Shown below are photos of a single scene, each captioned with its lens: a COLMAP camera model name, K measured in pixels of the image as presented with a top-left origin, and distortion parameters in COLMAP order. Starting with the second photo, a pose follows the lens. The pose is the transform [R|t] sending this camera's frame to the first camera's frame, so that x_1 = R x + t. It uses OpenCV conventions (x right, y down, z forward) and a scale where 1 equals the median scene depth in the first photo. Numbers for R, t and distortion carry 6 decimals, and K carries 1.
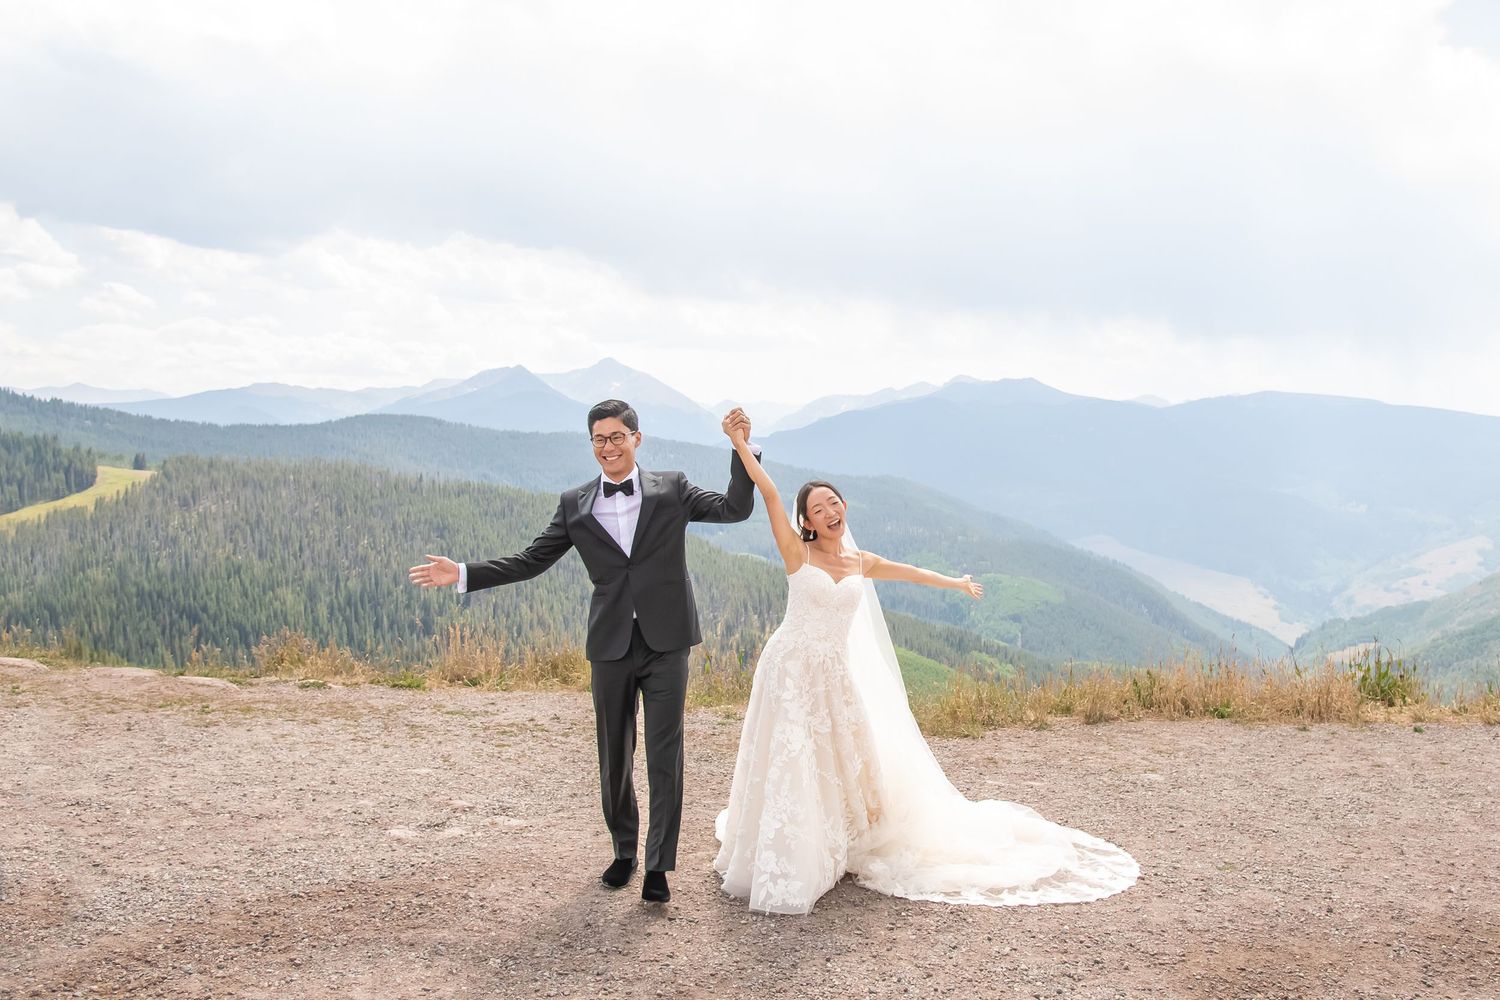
lens RADIAL K [[1287.0, 0, 750.2], [0, 1287.0, 473.0], [0, 0, 1]] dist [-0.008100, -0.007396]
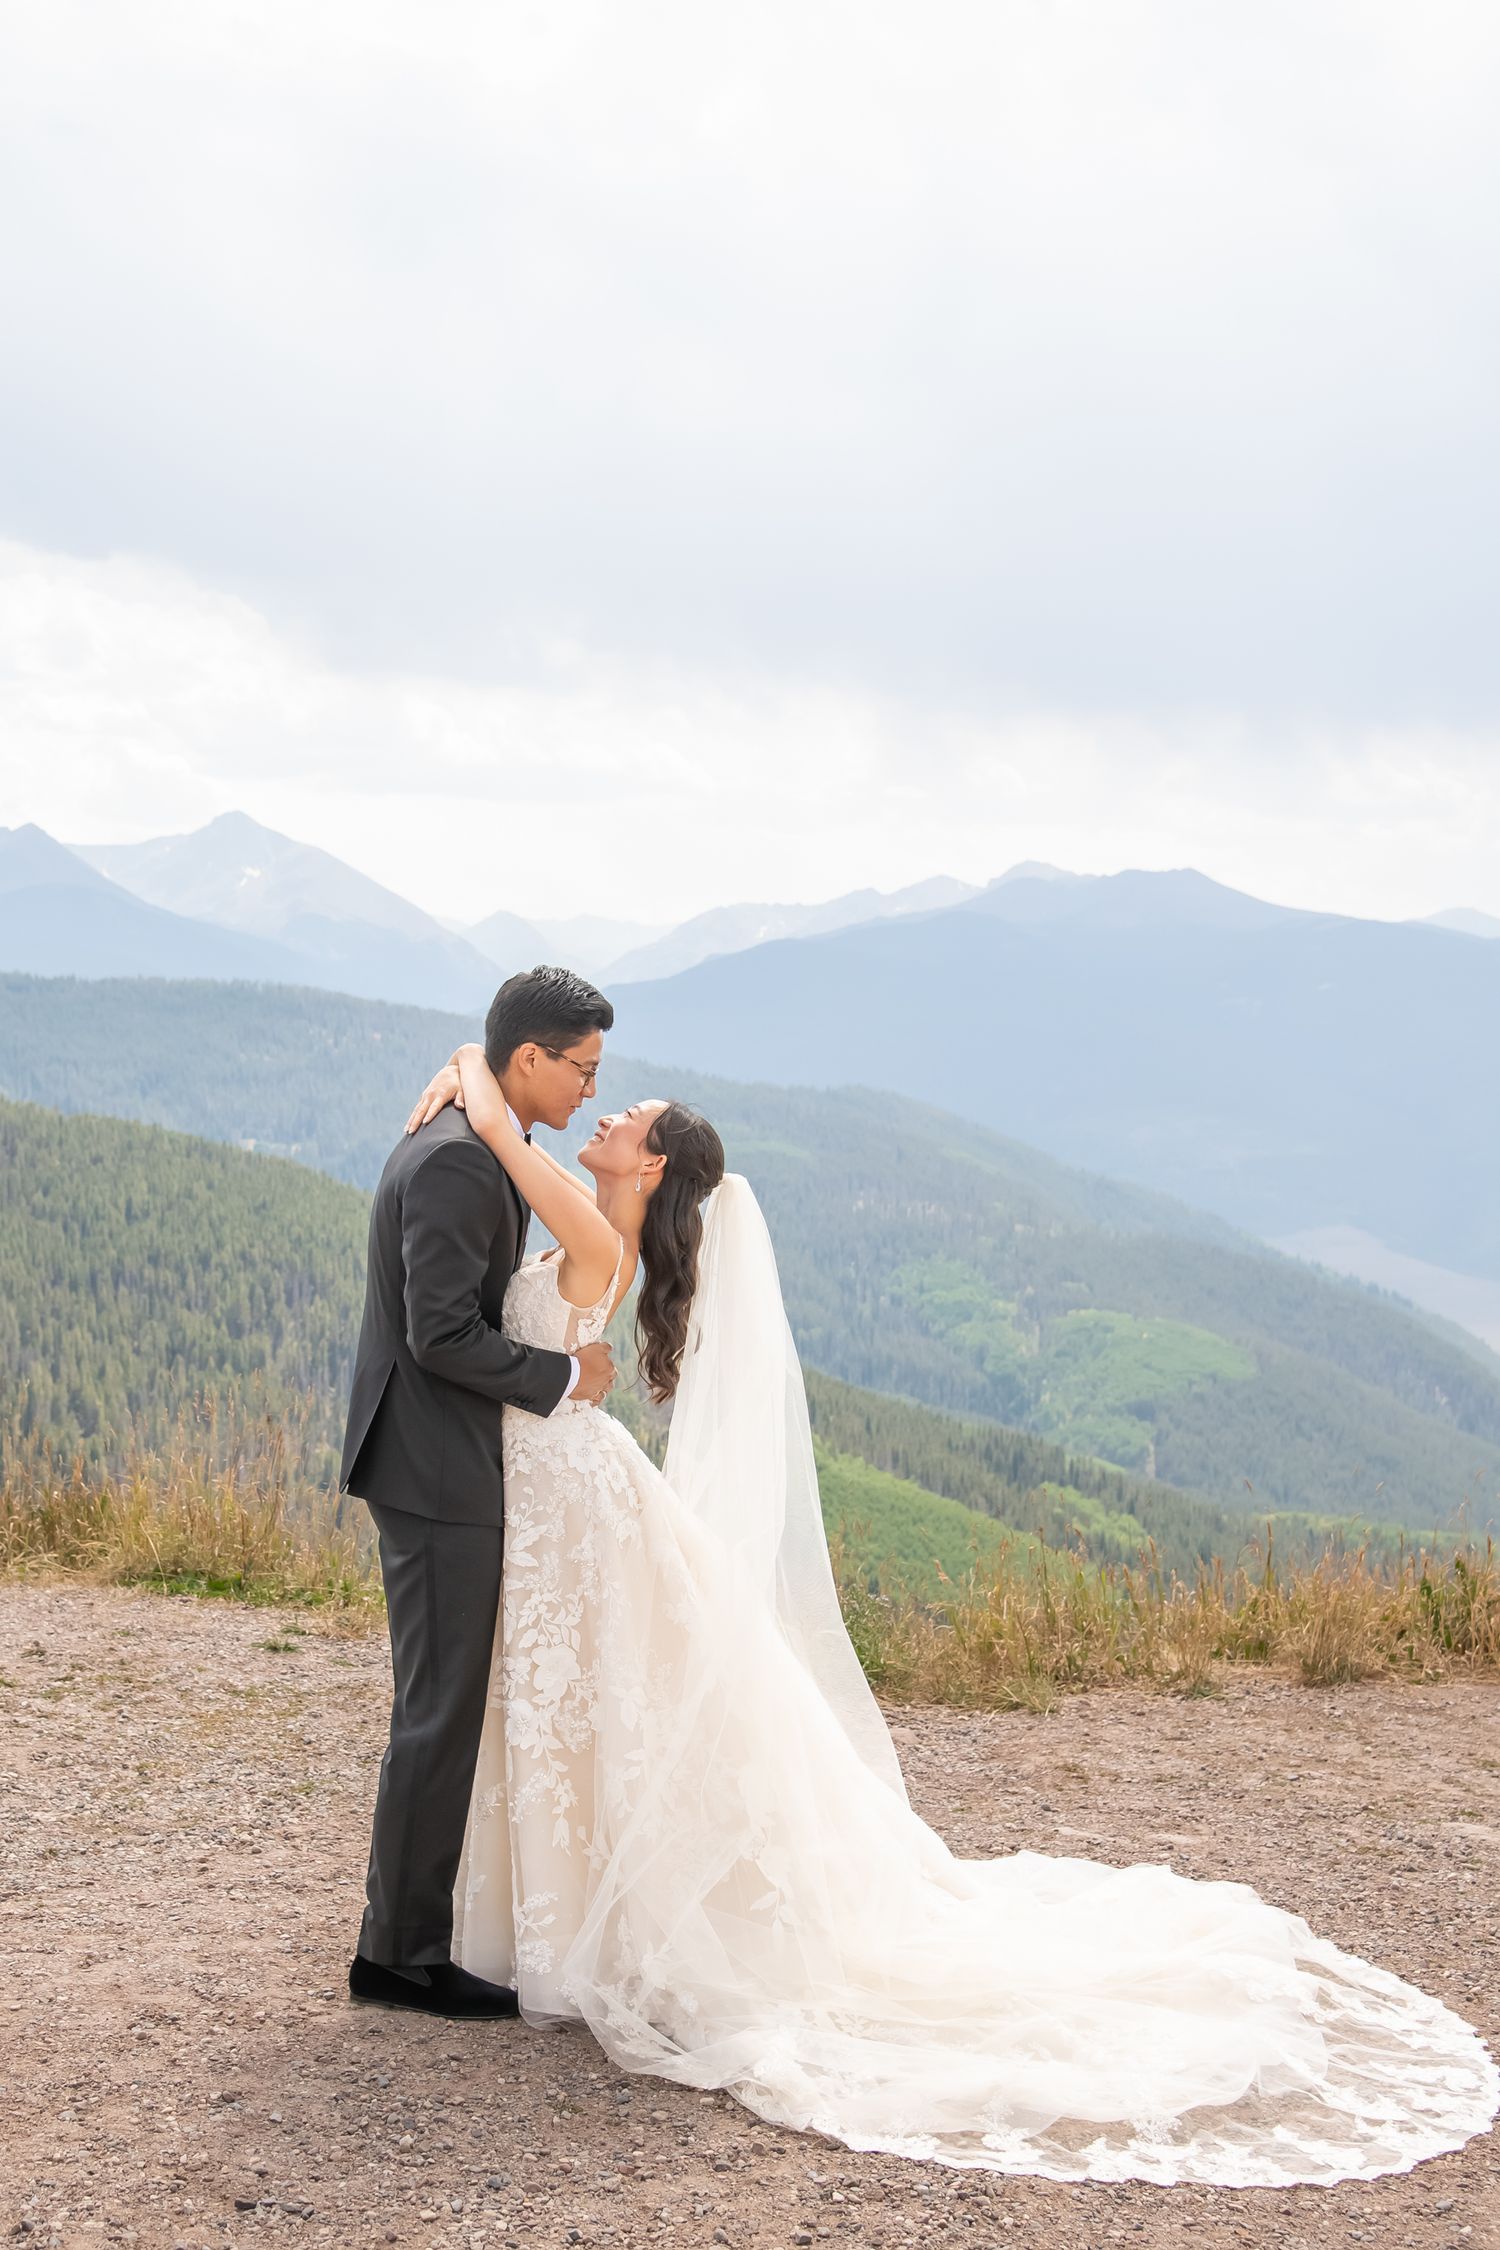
lens RADIAL K [[1927.9, 0, 749.4], [0, 1927.9, 1155.7], [0, 0, 1]] dist [0.103850, -0.001093]
pose [[0.999774, 0.013906, -0.016056, 0.079626], [-0.013347, 0.999319, 0.034396, 0.003522], [0.016523, -0.034174, 0.999279, 0.330068]]
